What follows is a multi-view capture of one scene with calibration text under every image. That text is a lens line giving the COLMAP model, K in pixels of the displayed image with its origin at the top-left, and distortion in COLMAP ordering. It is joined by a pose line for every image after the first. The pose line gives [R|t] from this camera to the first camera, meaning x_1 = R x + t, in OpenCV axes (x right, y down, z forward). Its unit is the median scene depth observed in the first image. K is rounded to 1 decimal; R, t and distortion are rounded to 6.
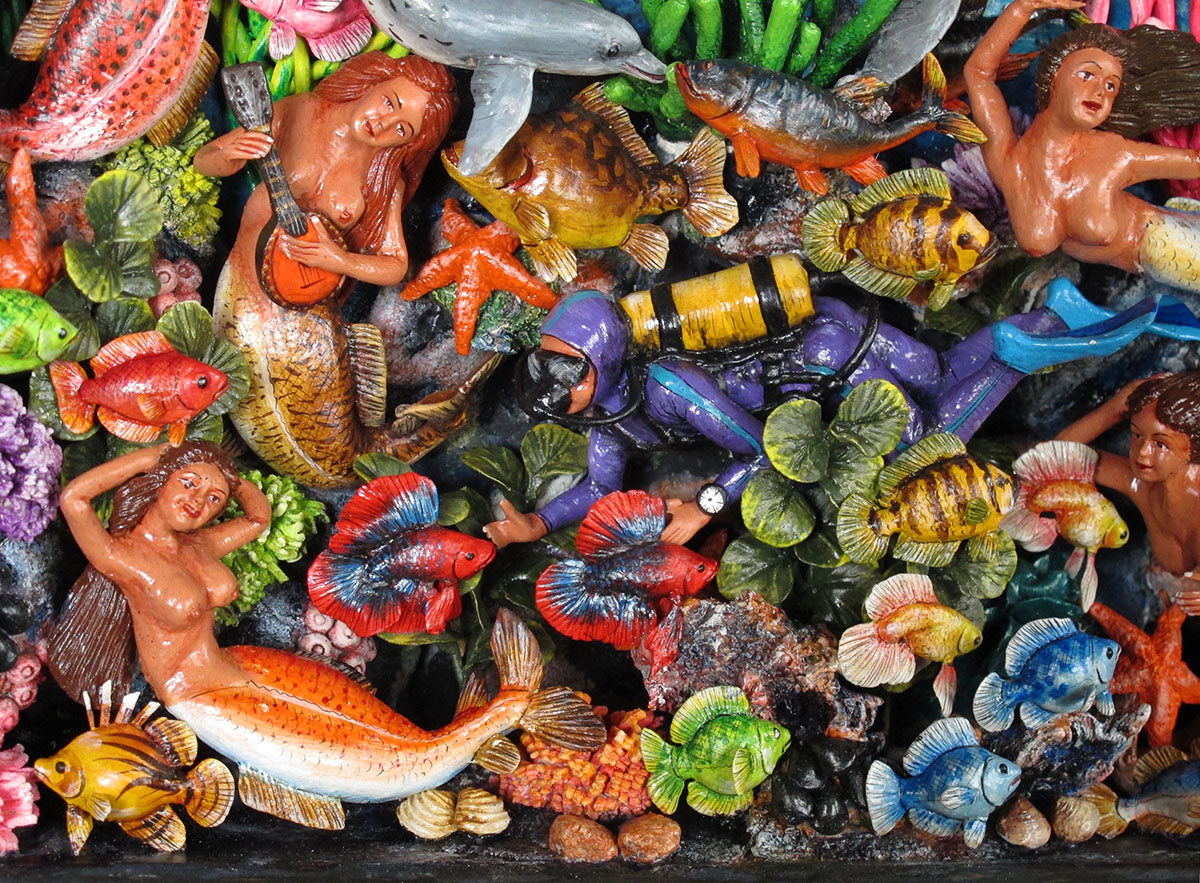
lens RADIAL K [[2579.9, 0, 590.9], [0, 2579.9, 447.1], [0, 0, 1]] dist [-0.093735, 0.000000]
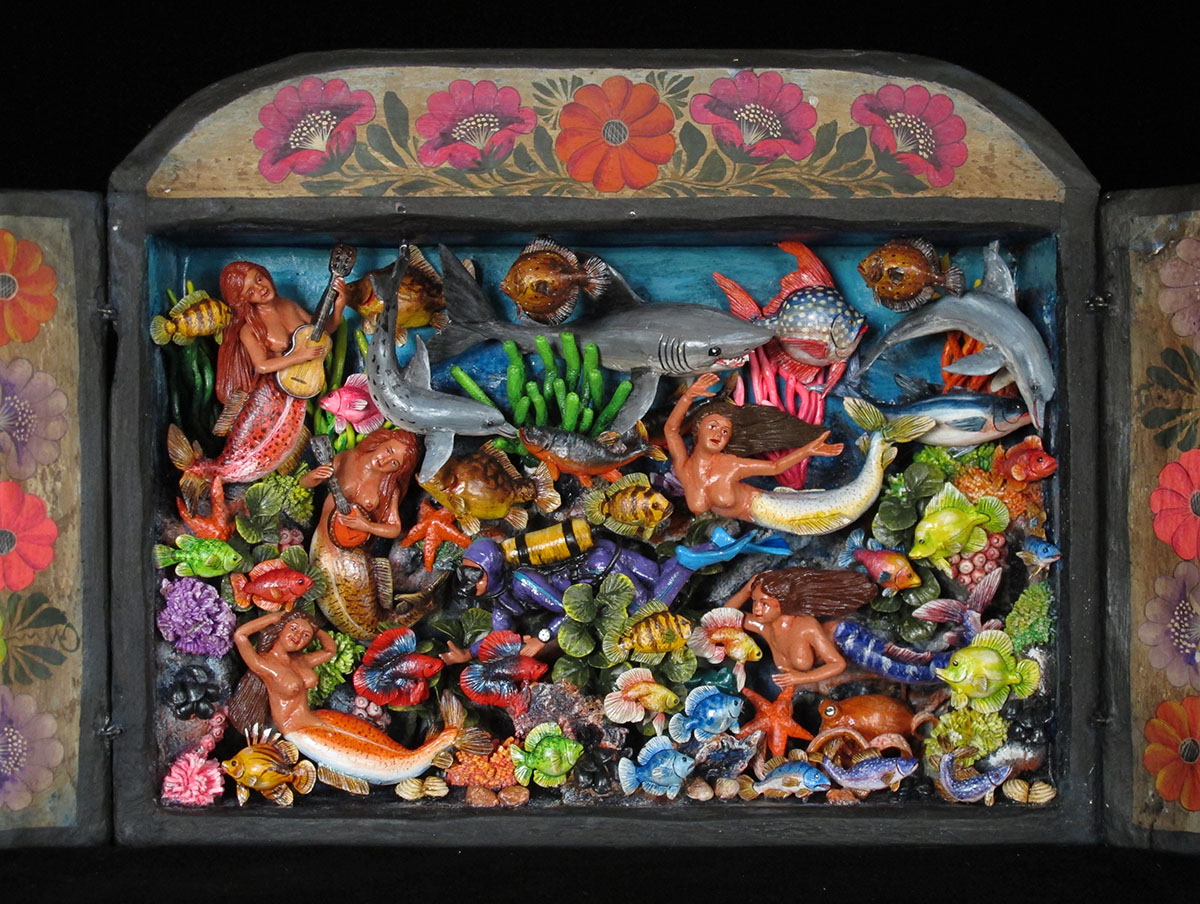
lens RADIAL K [[2230.3, 0, 605.0], [0, 2230.3, 441.1], [0, 0, 1]] dist [-0.085829, 0.000000]
pose [[0.997323, -0.031884, -0.065801, 0.220956], [0.020582, 0.985948, -0.165781, 0.166695], [0.070163, 0.163983, 0.983965, -0.801124]]
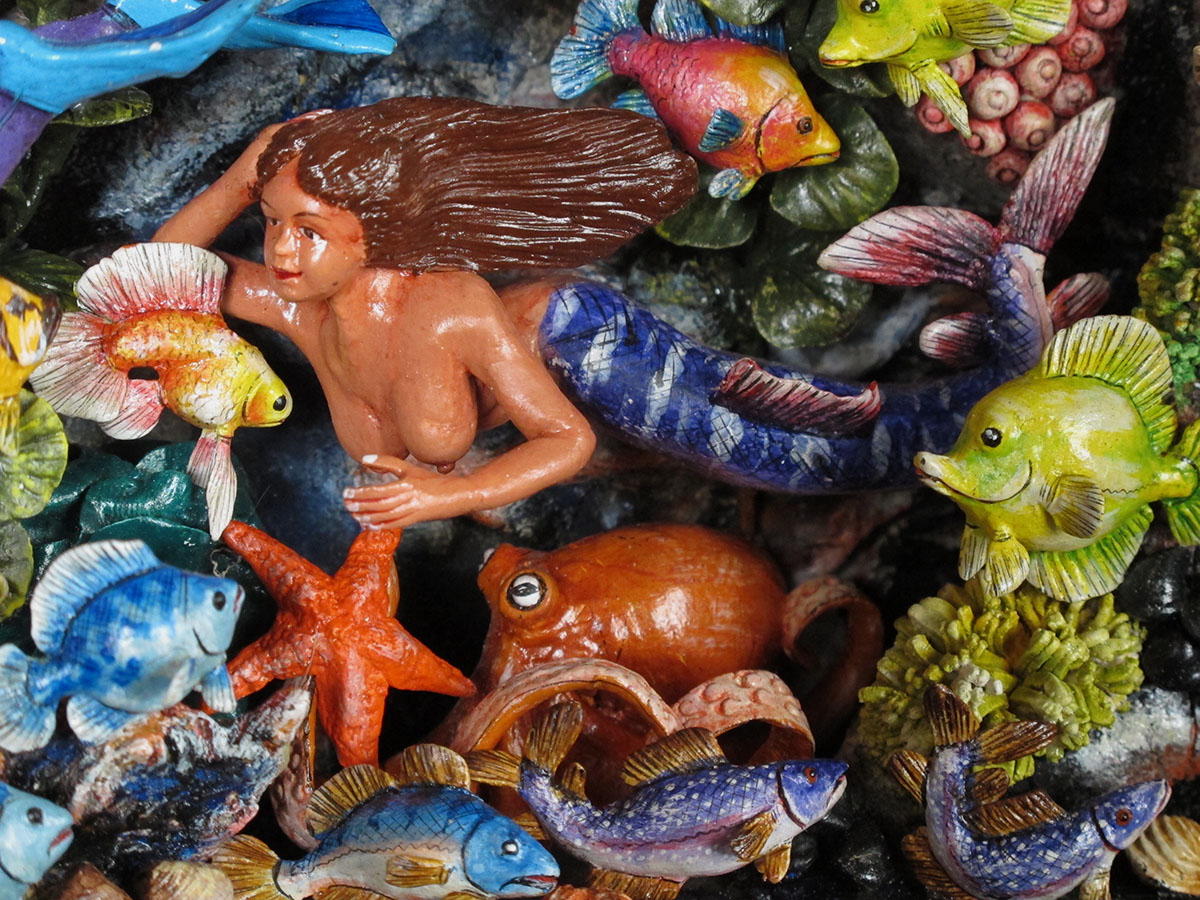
lens RADIAL K [[3478.1, 0, 595.9], [0, 3478.1, 445.7], [0, 0, 1]] dist [-0.147560, 0.000000]
pose [[0.987924, -0.047954, 0.147330, 0.172654], [0.048605, 0.998818, -0.000817, 0.050860], [-0.147116, 0.007968, 0.989087, 0.235813]]
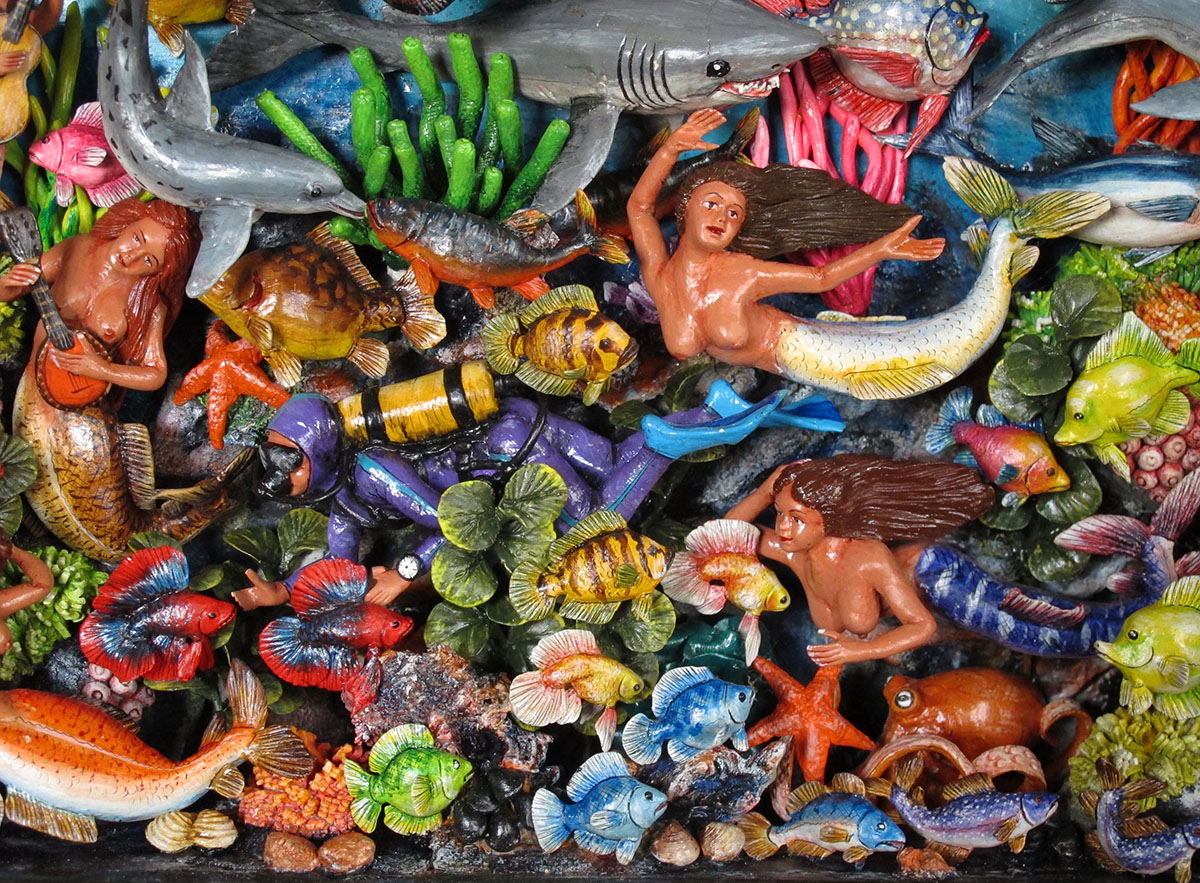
lens RADIAL K [[2230.3, 0, 604.0], [0, 2230.3, 452.9], [0, 0, 1]] dist [-0.085829, 0.000000]
pose [[0.997046, -0.007787, -0.076412, 0.216930], [0.003048, 0.998075, -0.061939, 0.031929], [0.076747, 0.061523, 0.995151, -0.017305]]
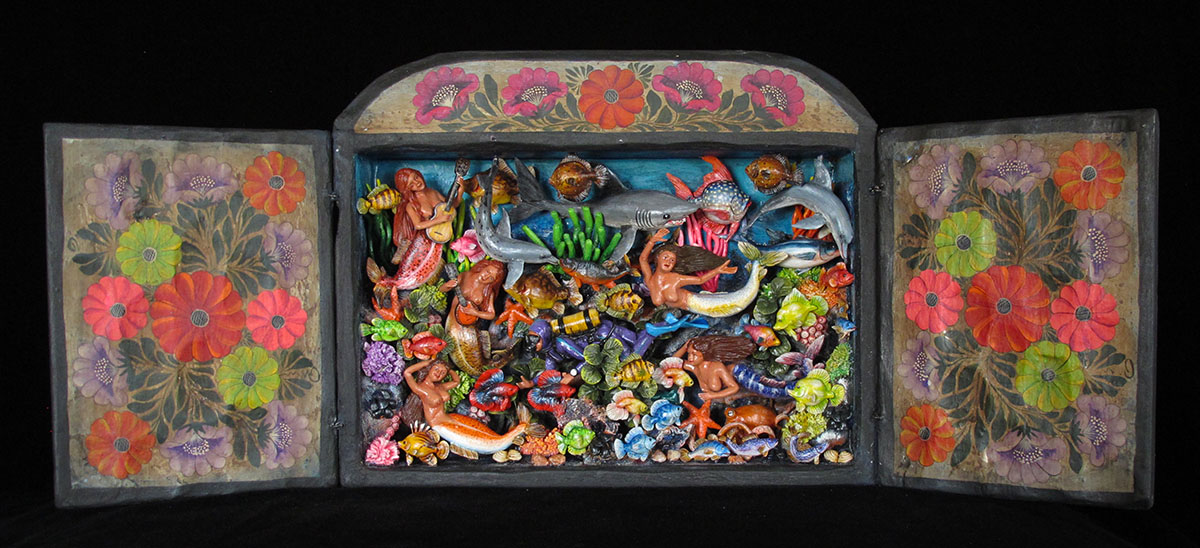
lens RADIAL K [[1282.3, 0, 624.7], [0, 1282.3, 317.8], [0, 0, 1]] dist [-0.132876, 0.000000]
pose [[0.997492, -0.032726, -0.062755, 0.245038], [0.024376, 0.991283, -0.129478, 0.188803], [0.066446, 0.127624, 0.989594, -0.884062]]
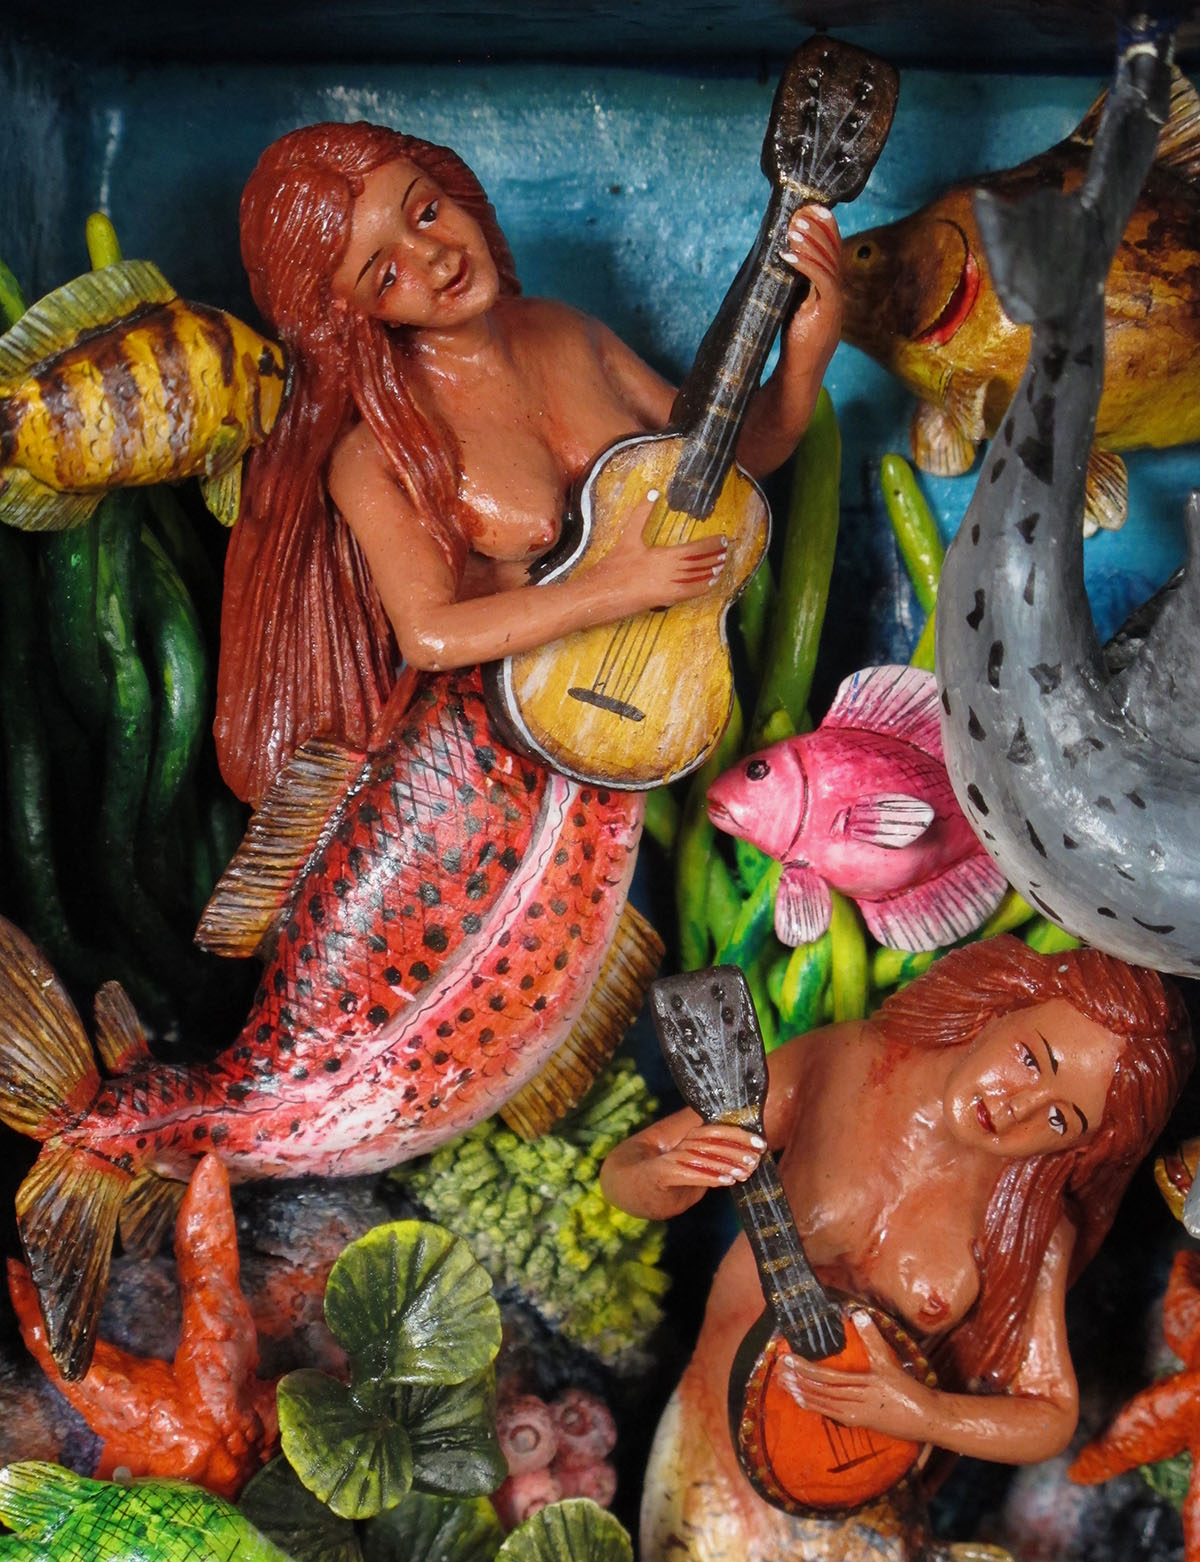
lens RADIAL K [[4705.5, 0, 586.4], [0, 4705.5, 772.1], [0, 0, 1]] dist [-0.103518, 0.000000]
pose [[0.975551, -0.001824, -0.219767, 0.023510], [-0.026605, 0.991631, -0.126330, -0.078016], [0.218158, 0.129089, 0.967338, 0.200124]]
